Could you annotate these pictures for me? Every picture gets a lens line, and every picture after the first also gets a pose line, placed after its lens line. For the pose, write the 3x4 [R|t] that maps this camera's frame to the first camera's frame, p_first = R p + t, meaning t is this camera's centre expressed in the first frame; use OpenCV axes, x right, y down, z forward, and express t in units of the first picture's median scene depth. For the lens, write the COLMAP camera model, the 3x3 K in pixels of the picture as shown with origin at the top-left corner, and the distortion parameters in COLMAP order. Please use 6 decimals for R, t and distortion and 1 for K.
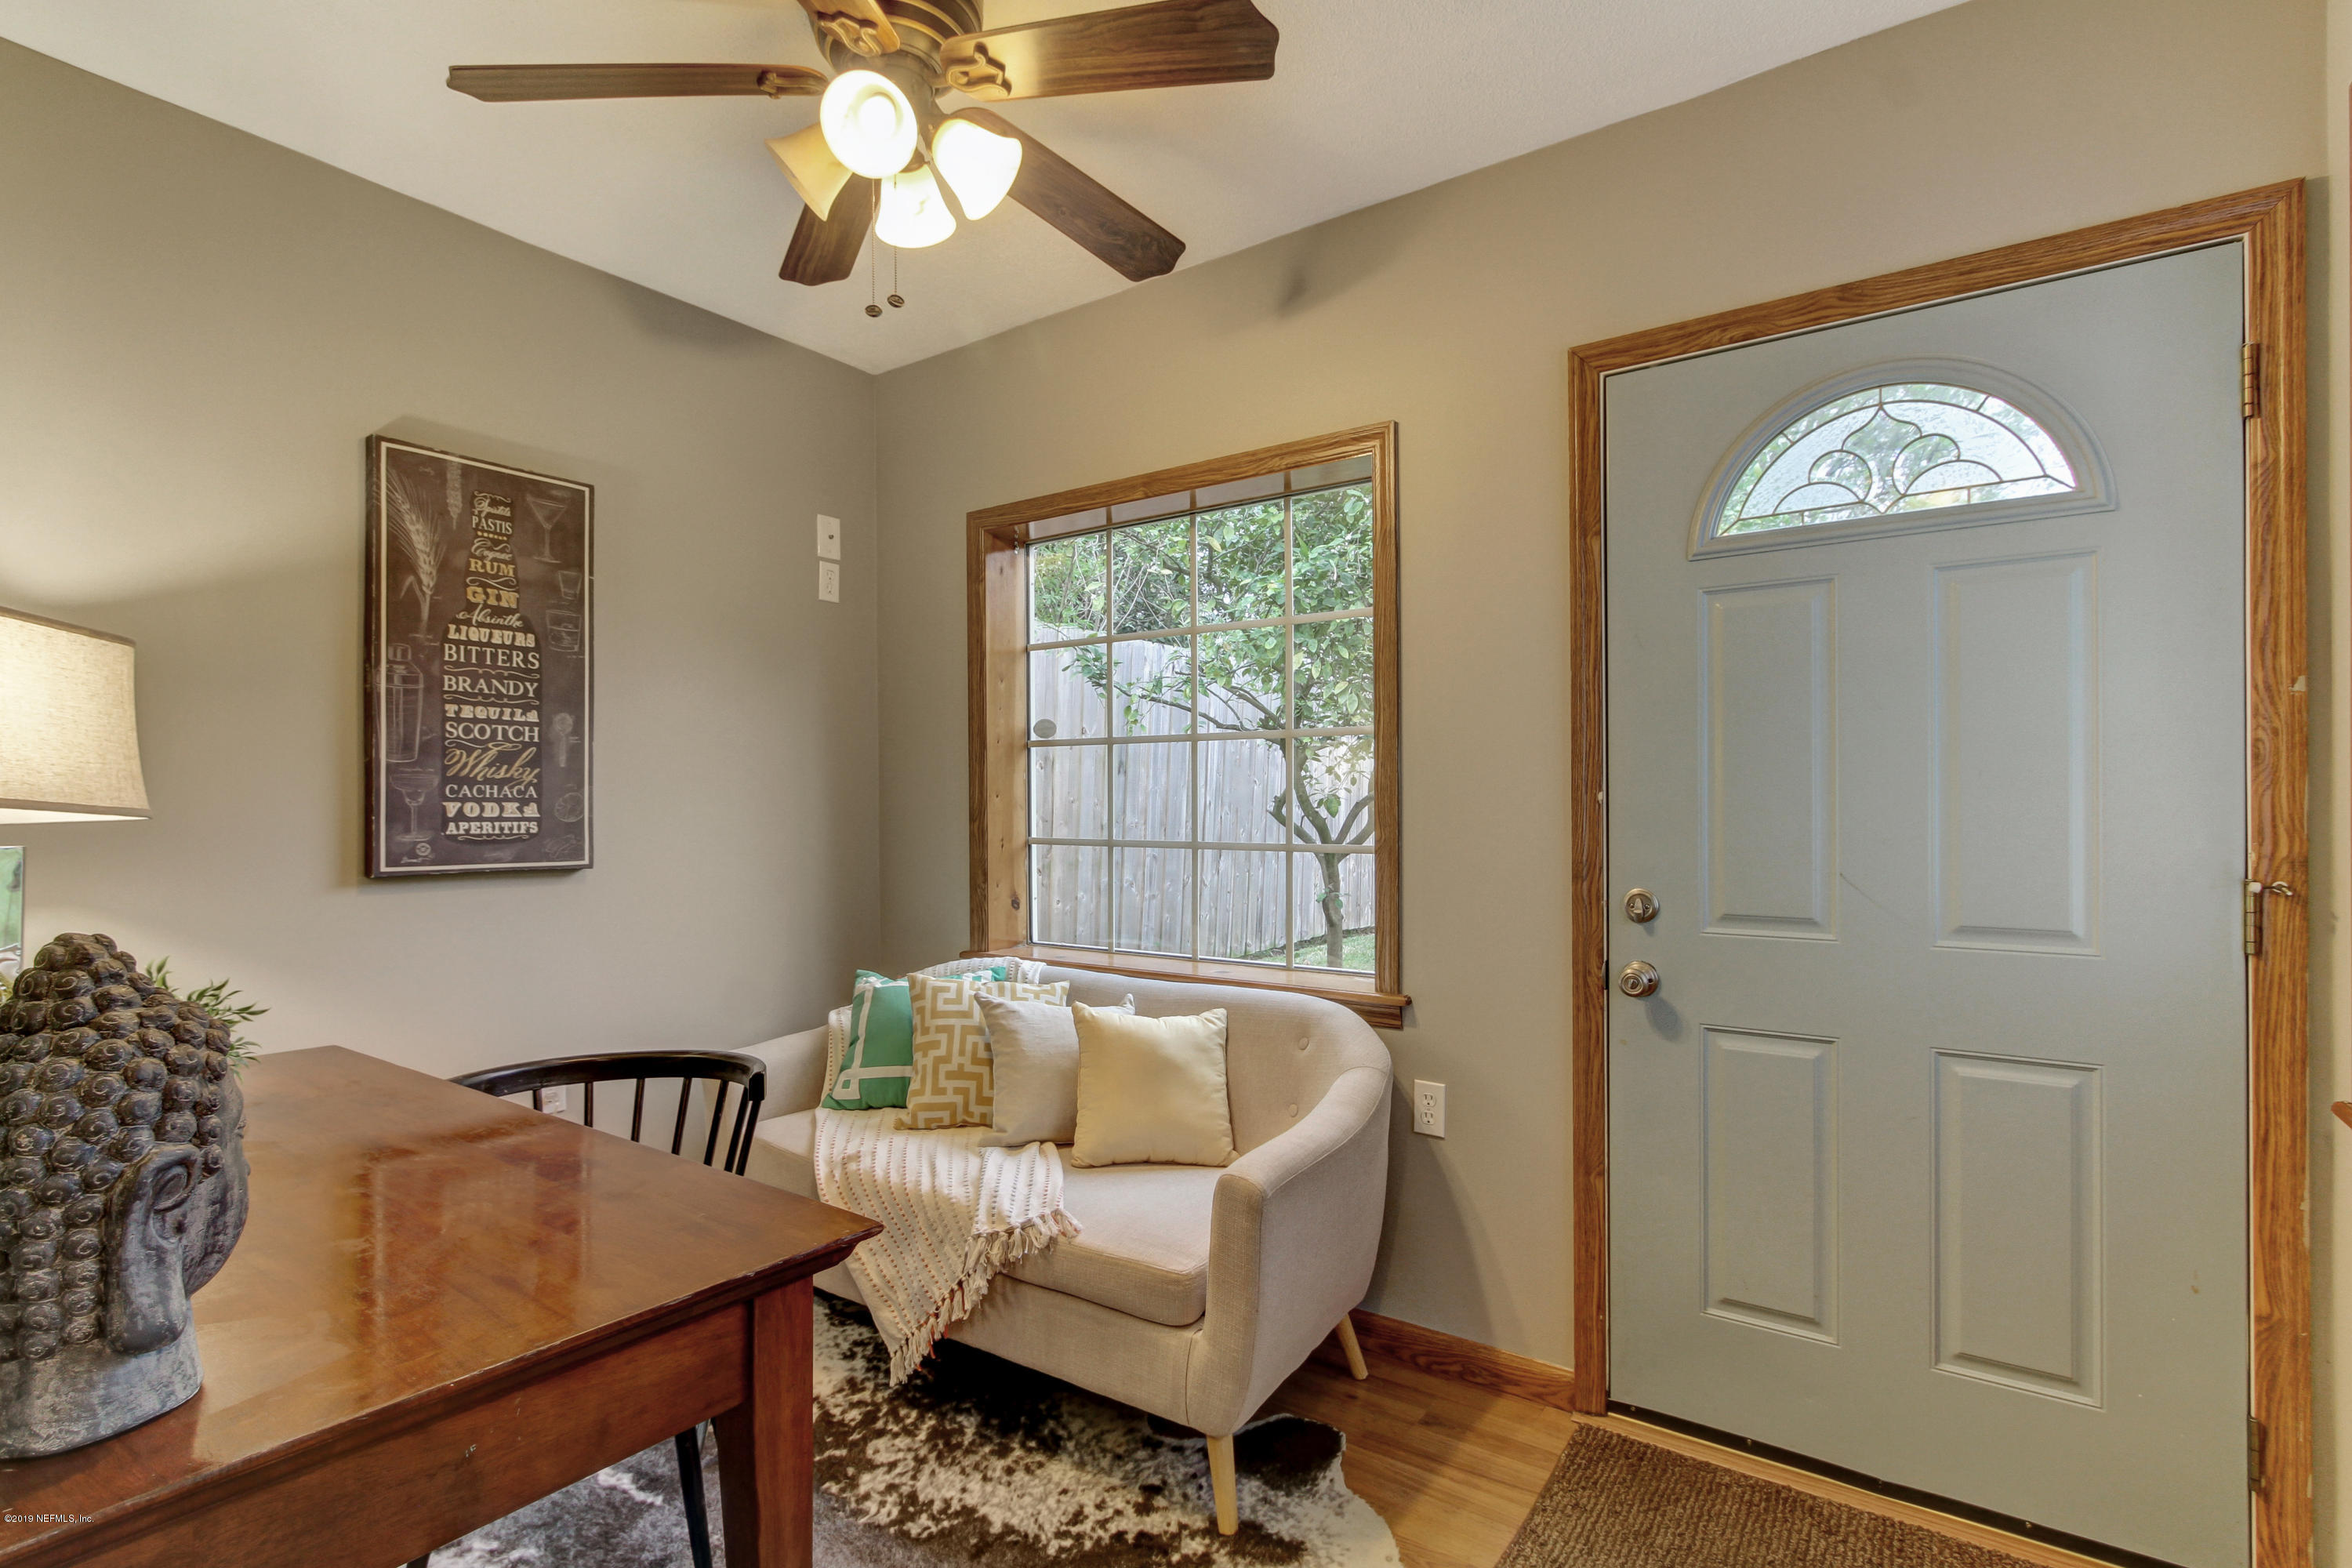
lens RADIAL K [[1159.5, 0, 1133.7], [0, 1159.5, 798.7], [0, 0, 1]] dist [0.007943, 0.000421]
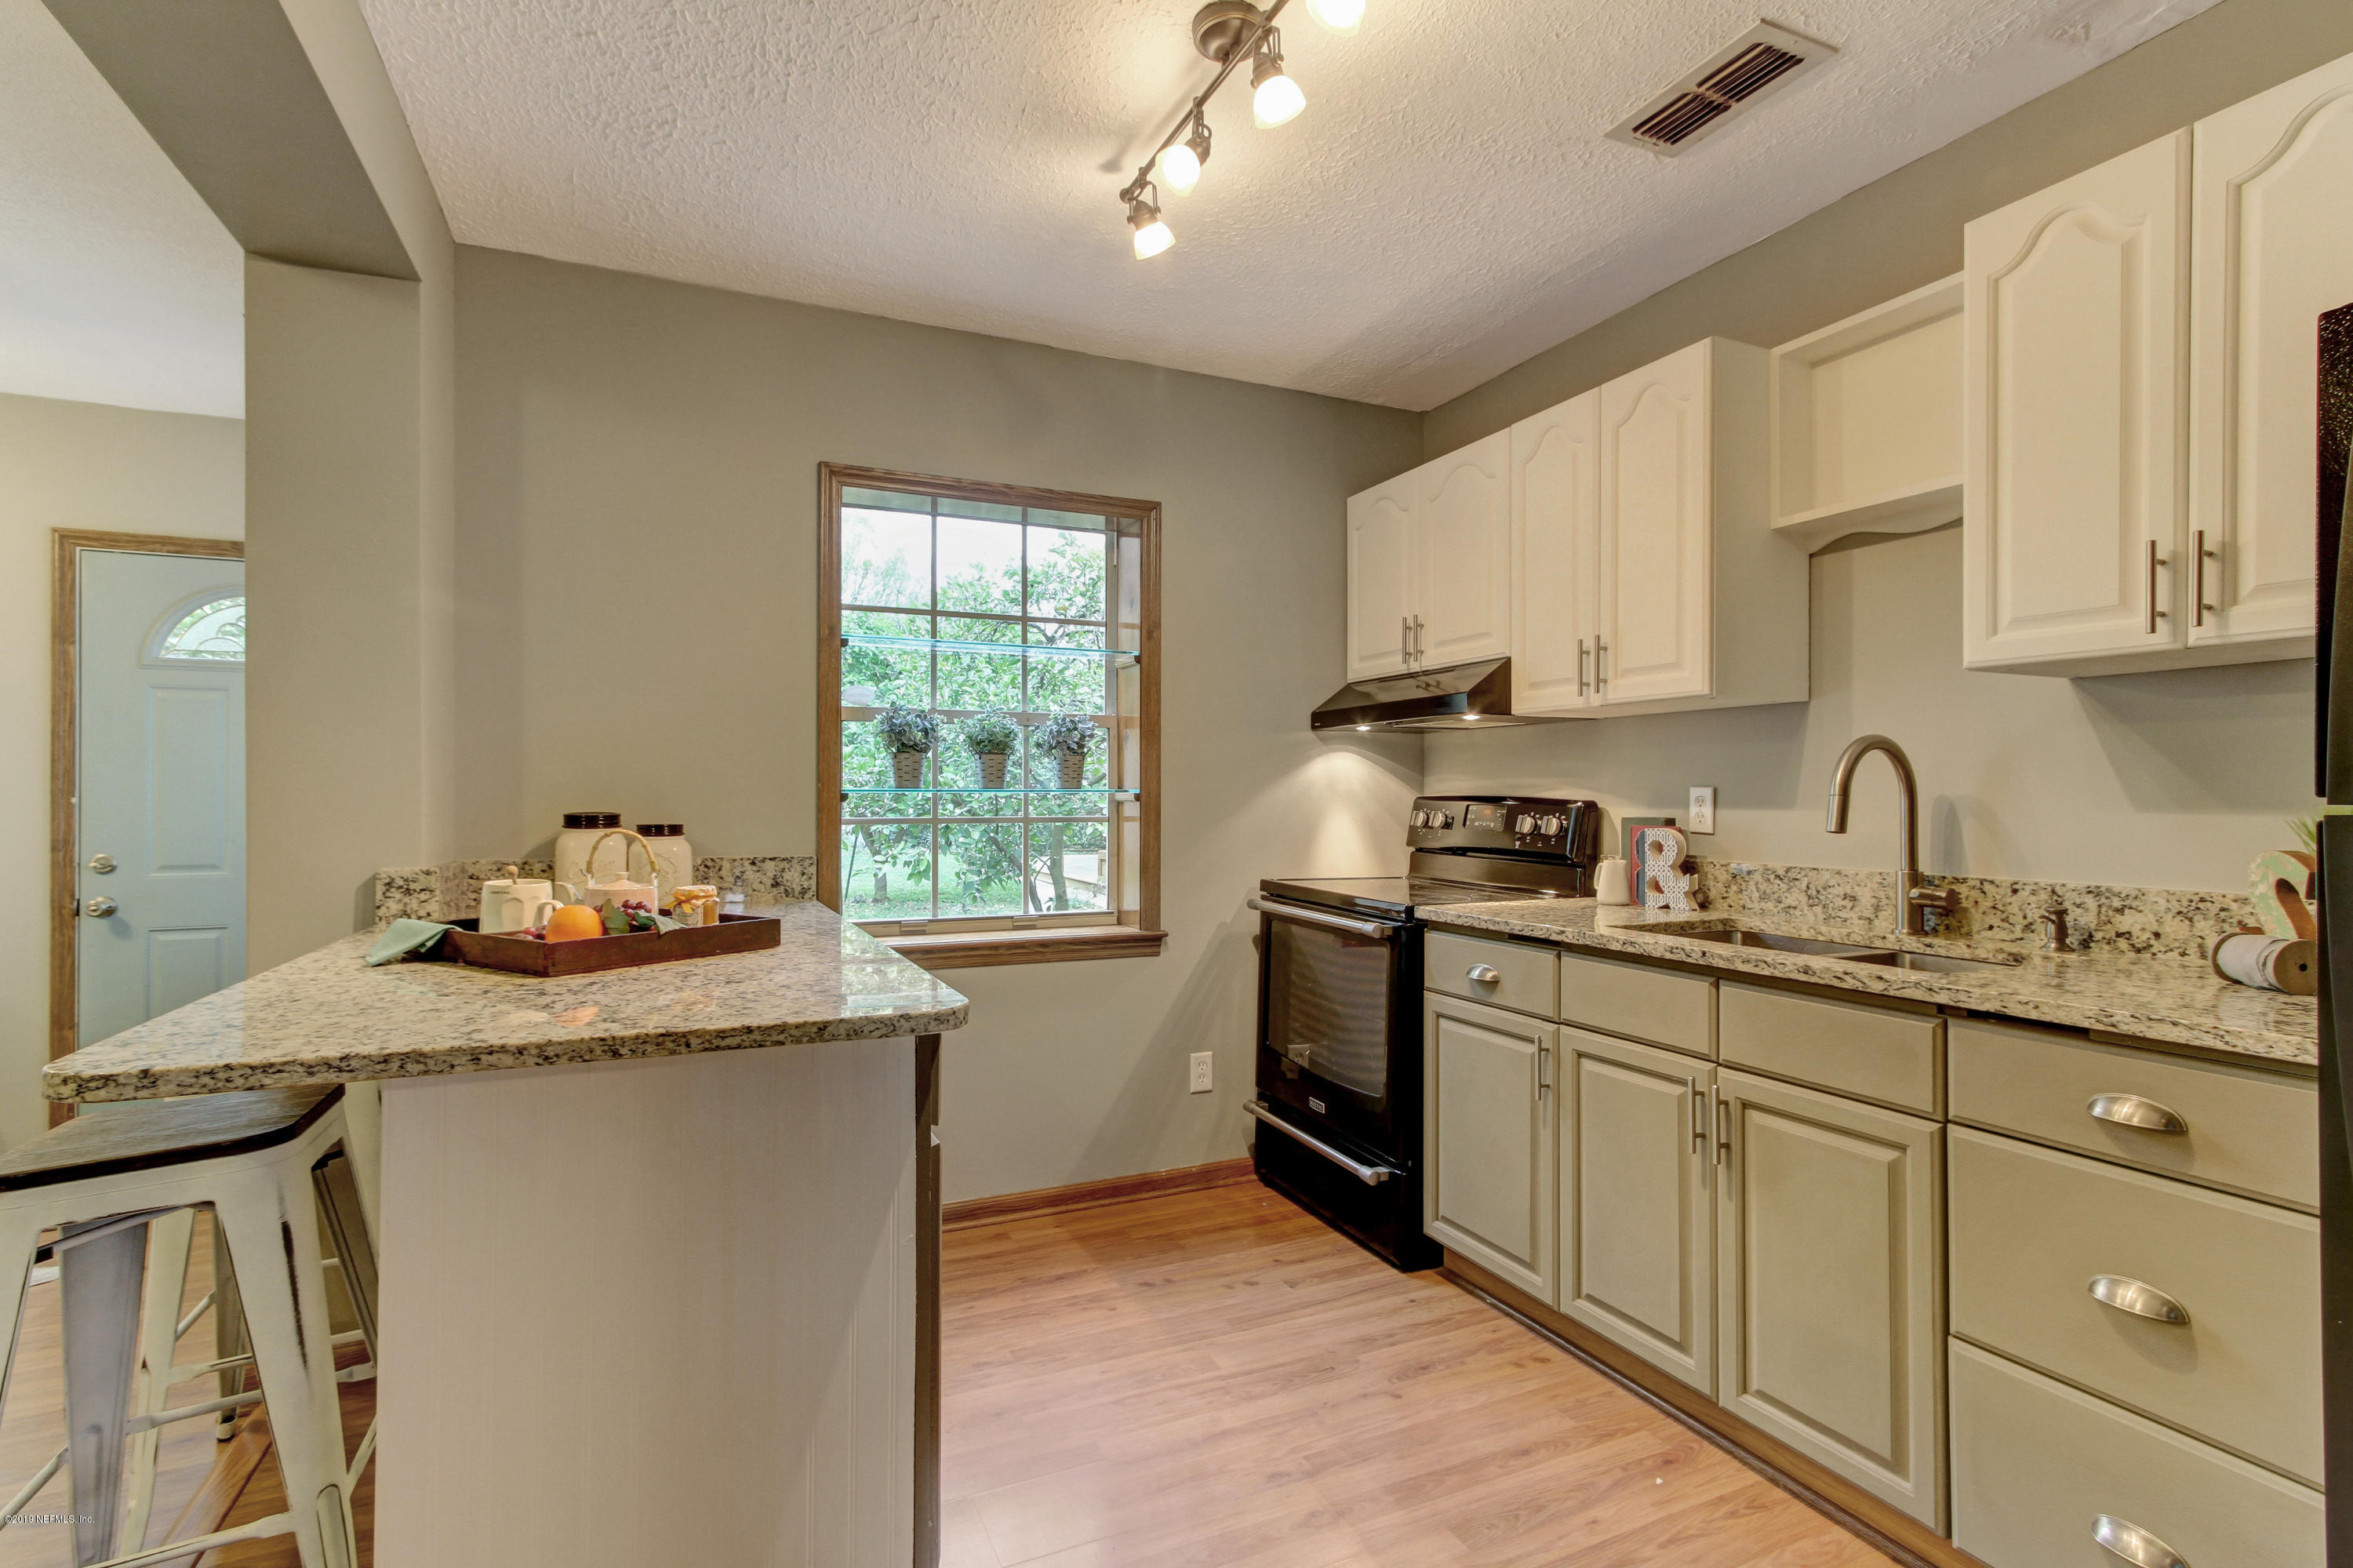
lens RADIAL K [[1098.8, 0, 1171.1], [0, 1098.8, 794.1], [0, 0, 1]] dist [-0.002978, -0.000351]
pose [[0.464667, 0.009300, 0.885437, -0.250151], [-0.003664, 0.999956, -0.008580, -0.003081], [-0.885478, 0.000743, 0.464681, -1.092421]]
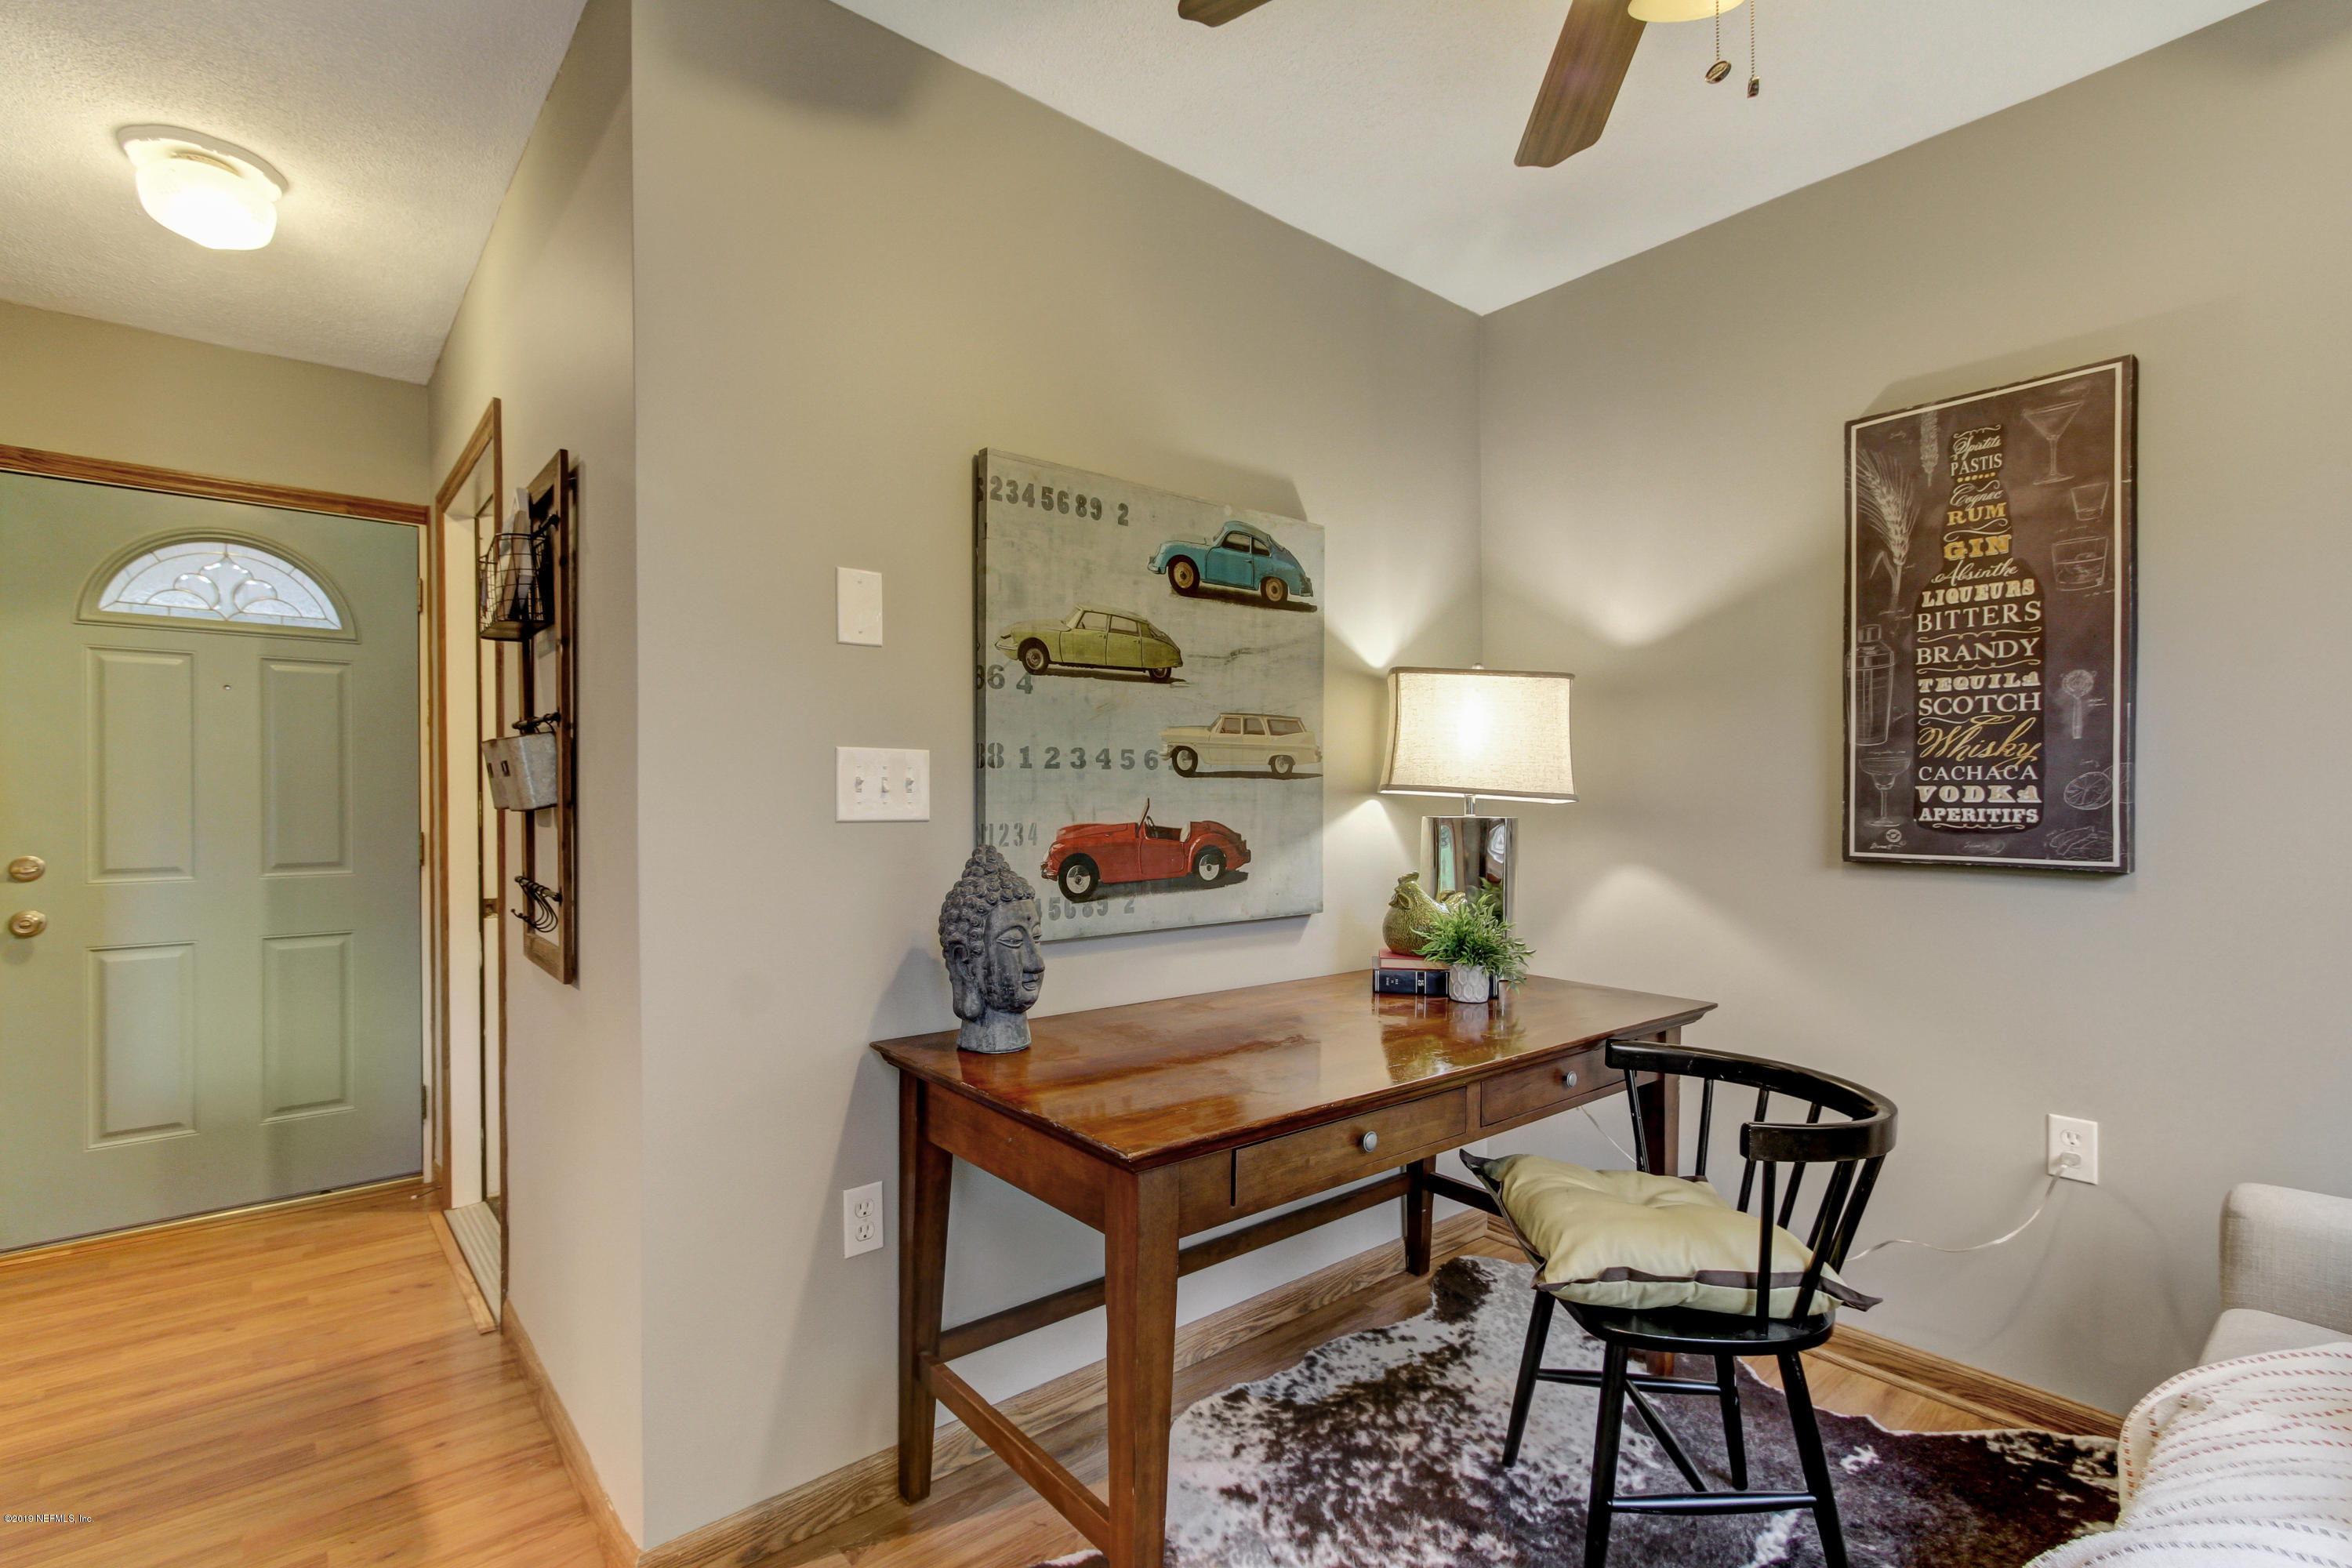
lens RADIAL K [[1102.0, 0, 1171.0], [0, 1102.0, 802.3], [0, 0, 1]] dist [-0.012520, -0.000724]
pose [[-0.246829, 0.009112, -0.969016, 0.390473], [0.013015, 0.999897, 0.006087, 0.002826], [0.968972, -0.011109, -0.246922, 0.626810]]
